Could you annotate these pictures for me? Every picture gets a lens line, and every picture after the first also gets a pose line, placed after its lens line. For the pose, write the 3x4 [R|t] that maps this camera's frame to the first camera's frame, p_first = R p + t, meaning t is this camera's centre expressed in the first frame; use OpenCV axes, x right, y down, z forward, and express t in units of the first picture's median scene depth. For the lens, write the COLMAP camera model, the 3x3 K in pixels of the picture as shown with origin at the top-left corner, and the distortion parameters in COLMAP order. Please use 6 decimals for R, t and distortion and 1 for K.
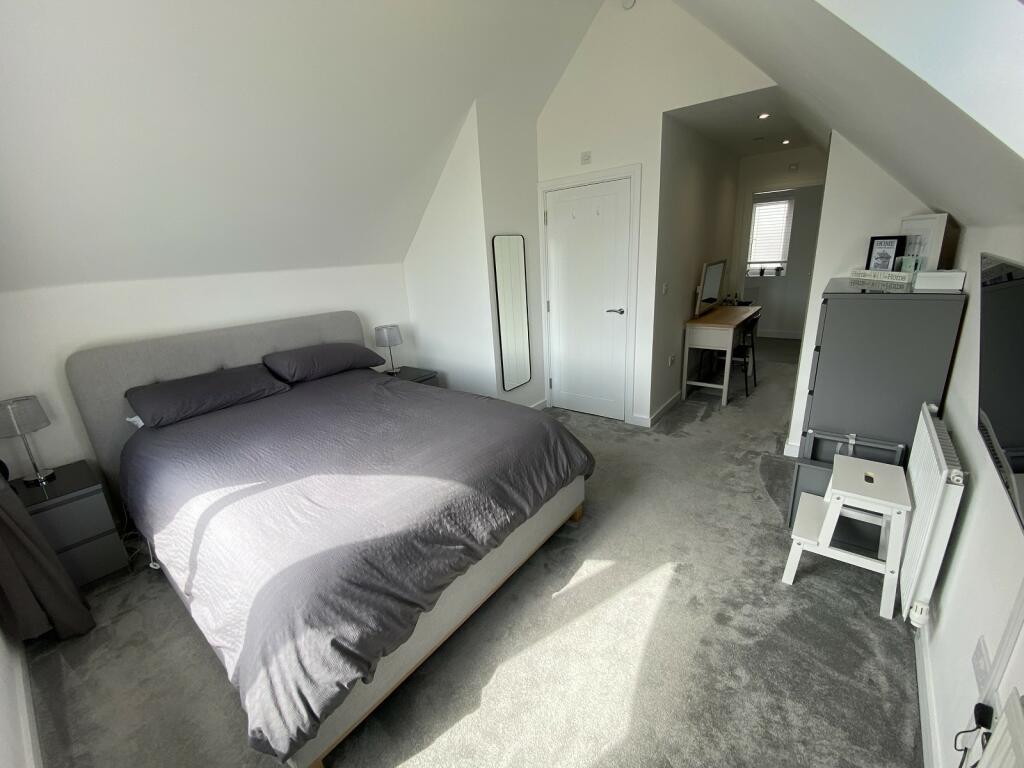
lens RADIAL K [[421.4, 0, 512.3], [0, 421.4, 382.6], [0, 0, 1]] dist [0.003720, -0.000197]
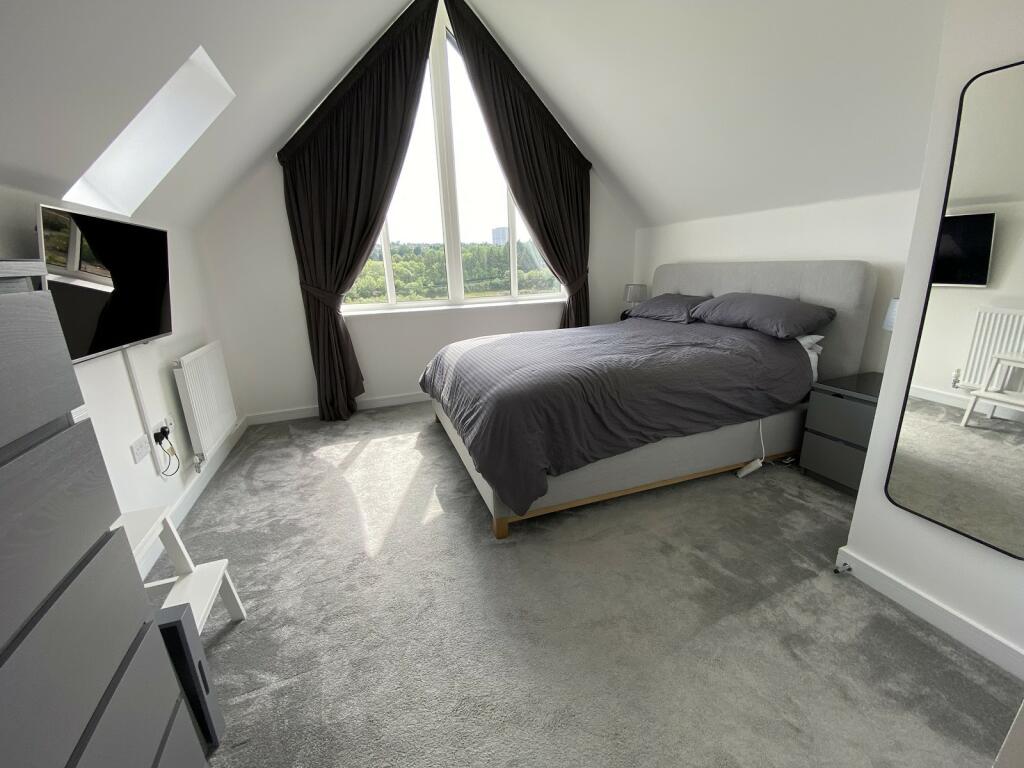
lens RADIAL K [[421.4, 0, 512.0], [0, 421.4, 381.9], [0, 0, 1]] dist [0.003720, -0.000197]
pose [[-0.522526, 0.300877, -0.797771, 0.816934], [-0.179253, 0.875989, 0.447785, -0.331698], [0.833568, 0.376982, -0.403794, 1.461270]]
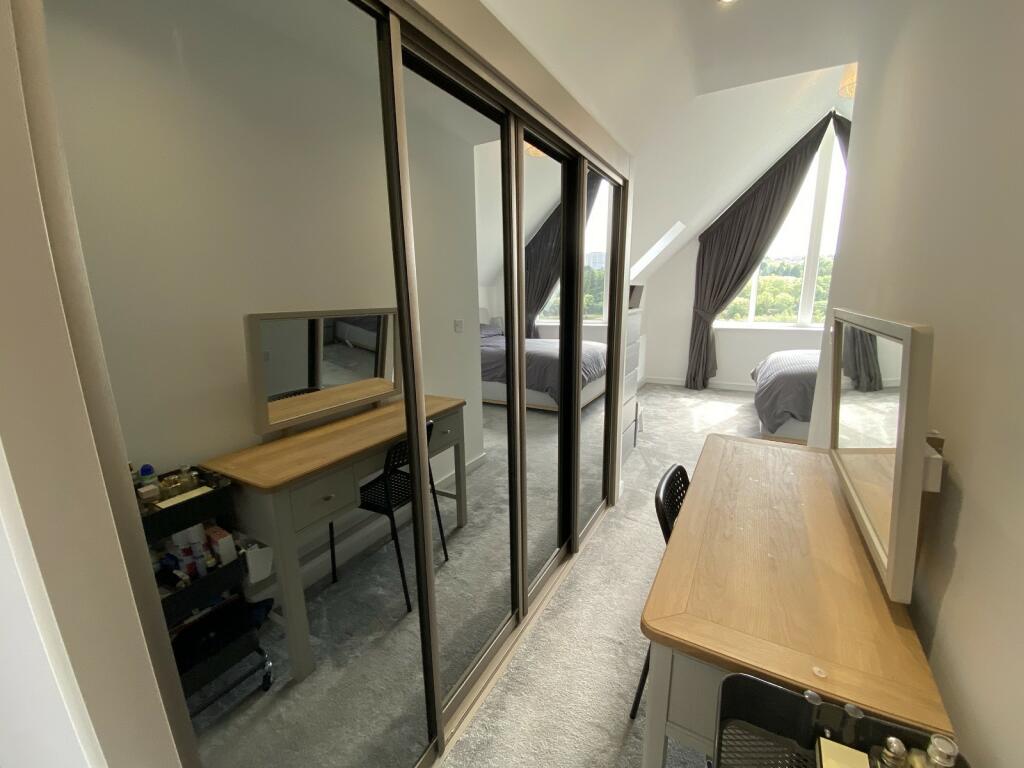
lens RADIAL K [[421.4, 0, 511.9], [0, 421.4, 383.8], [0, 0, 1]] dist [0.003720, -0.000197]
pose [[-0.984541, 0.098923, -0.144546, 1.492333], [0.014031, 0.867136, 0.497874, -0.768667], [0.174592, 0.488150, -0.855118, 2.441596]]
